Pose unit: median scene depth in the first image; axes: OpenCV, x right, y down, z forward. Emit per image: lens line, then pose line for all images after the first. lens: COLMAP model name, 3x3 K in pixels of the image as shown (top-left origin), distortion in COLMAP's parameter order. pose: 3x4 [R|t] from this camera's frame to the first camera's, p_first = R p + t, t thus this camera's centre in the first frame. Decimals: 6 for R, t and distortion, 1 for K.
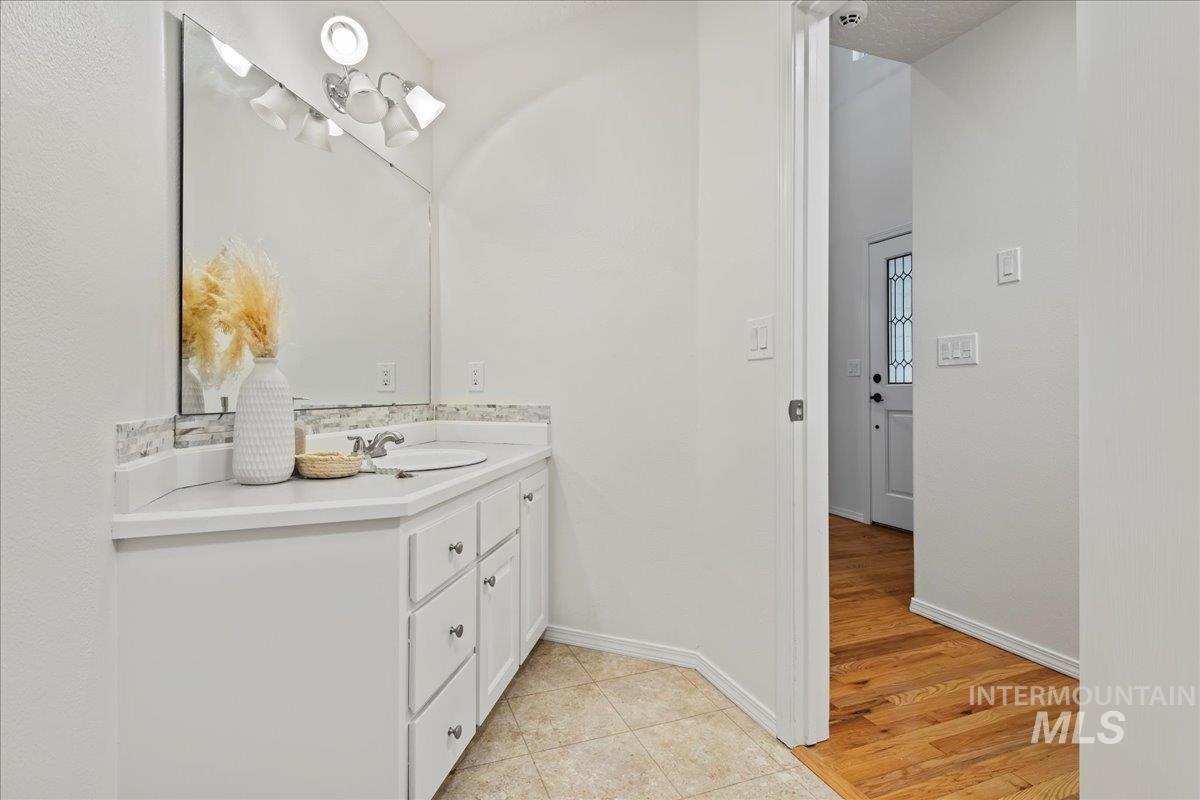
lens RADIAL K [[540.2, 0, 586.7], [0, 540.2, 383.0], [0, 0, 1]] dist [0.010241, -0.000094]
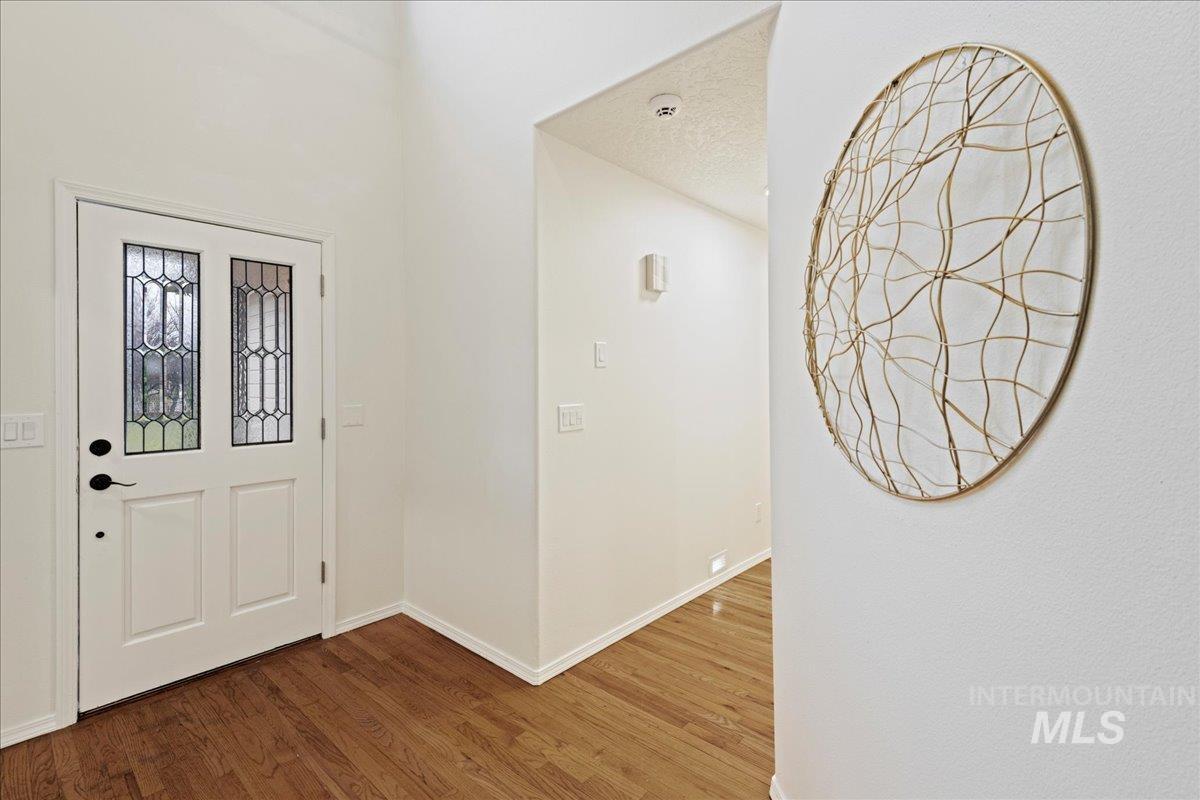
lens RADIAL K [[540.2, 0, 586.7], [0, 540.2, 383.0], [0, 0, 1]] dist [0.010241, -0.000094]
pose [[-0.445503, 0.008928, 0.895236, -0.324484], [0.005508, 0.999959, -0.007231, -0.117108], [-0.895264, 0.001709, -0.445533, 1.388252]]
